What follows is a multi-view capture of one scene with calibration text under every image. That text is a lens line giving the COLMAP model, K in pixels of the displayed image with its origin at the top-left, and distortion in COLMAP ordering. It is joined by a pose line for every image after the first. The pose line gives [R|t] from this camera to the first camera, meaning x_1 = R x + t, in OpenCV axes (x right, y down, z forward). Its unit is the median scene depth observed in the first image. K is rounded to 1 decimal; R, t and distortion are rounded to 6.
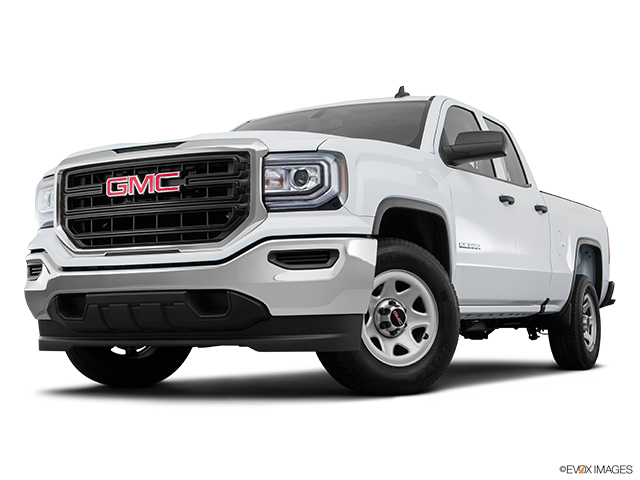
lens RADIAL K [[1006.6, 0, 320.0], [0, 1006.6, 240.0], [0, 0, 1]] dist [0.024076, 0.076033]
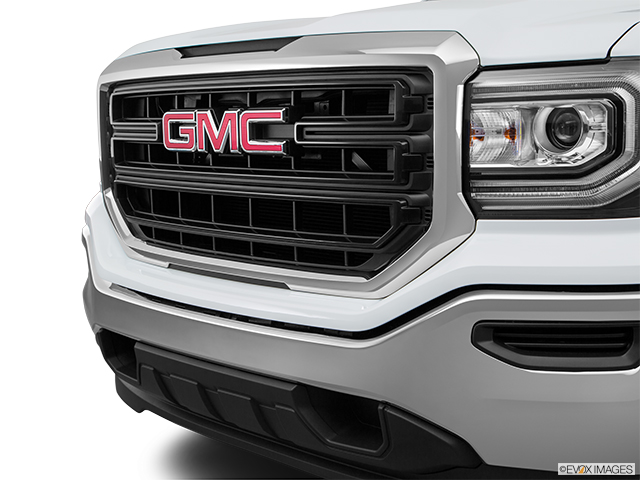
lens RADIAL K [[1006.6, 0, 320.0], [0, 1006.6, 240.0], [0, 0, 1]] dist [0.024076, 0.076033]
pose [[0.947612, 0.031518, -0.317866, 0.016971], [0.037143, 0.977497, 0.207655, -0.099262], [0.317258, -0.208583, 0.925117, 0.562211]]
